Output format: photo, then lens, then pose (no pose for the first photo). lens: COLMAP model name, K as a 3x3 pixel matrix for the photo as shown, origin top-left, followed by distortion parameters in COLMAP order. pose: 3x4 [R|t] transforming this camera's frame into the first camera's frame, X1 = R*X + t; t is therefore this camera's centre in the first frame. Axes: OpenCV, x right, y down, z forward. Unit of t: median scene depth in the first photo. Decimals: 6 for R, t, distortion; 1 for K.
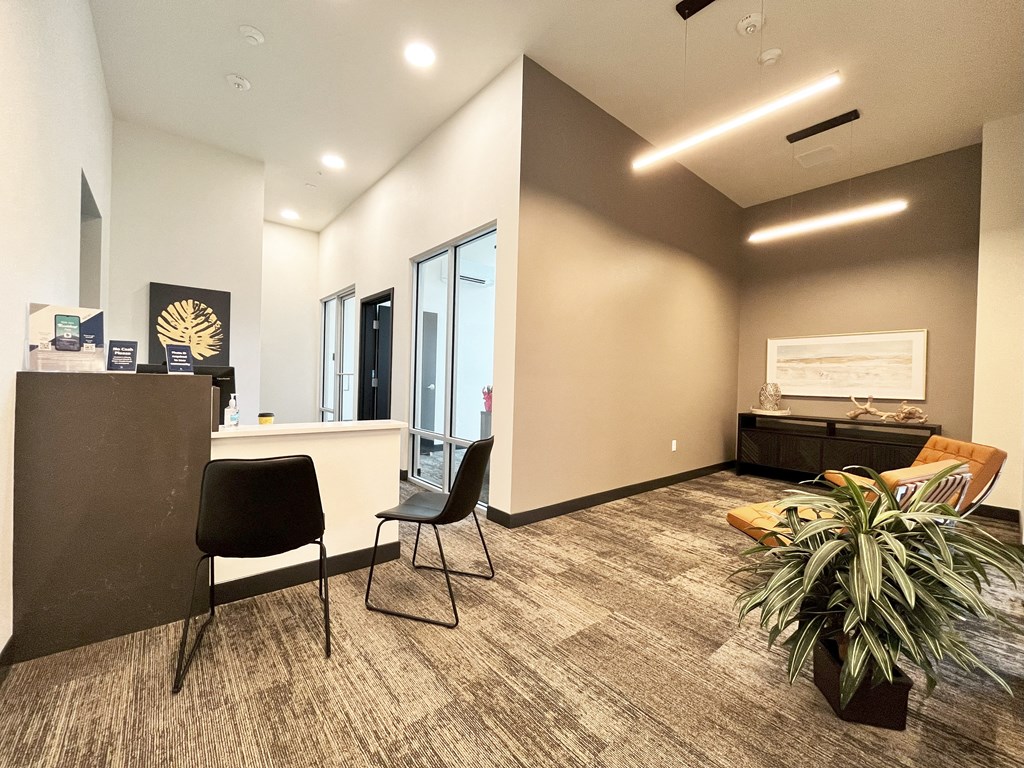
lens RADIAL K [[416.8, 0, 511.8], [0, 416.8, 383.3], [0, 0, 1]] dist [-0.003198, -0.000163]
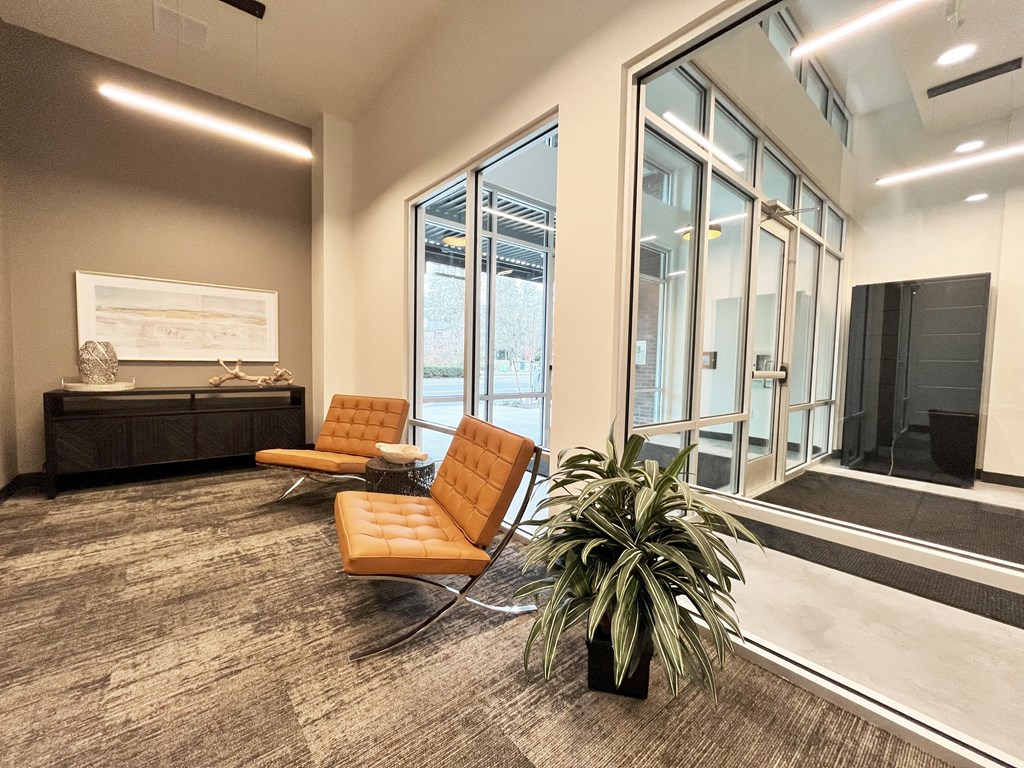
lens RADIAL K [[416.8, 0, 511.5], [0, 416.8, 386.1], [0, 0, 1]] dist [-0.003198, -0.000163]
pose [[-0.001264, -0.084290, 0.996440, -0.030408], [-0.014661, 0.996336, 0.084263, 0.004814], [-0.999892, -0.014502, -0.002495, 0.407583]]
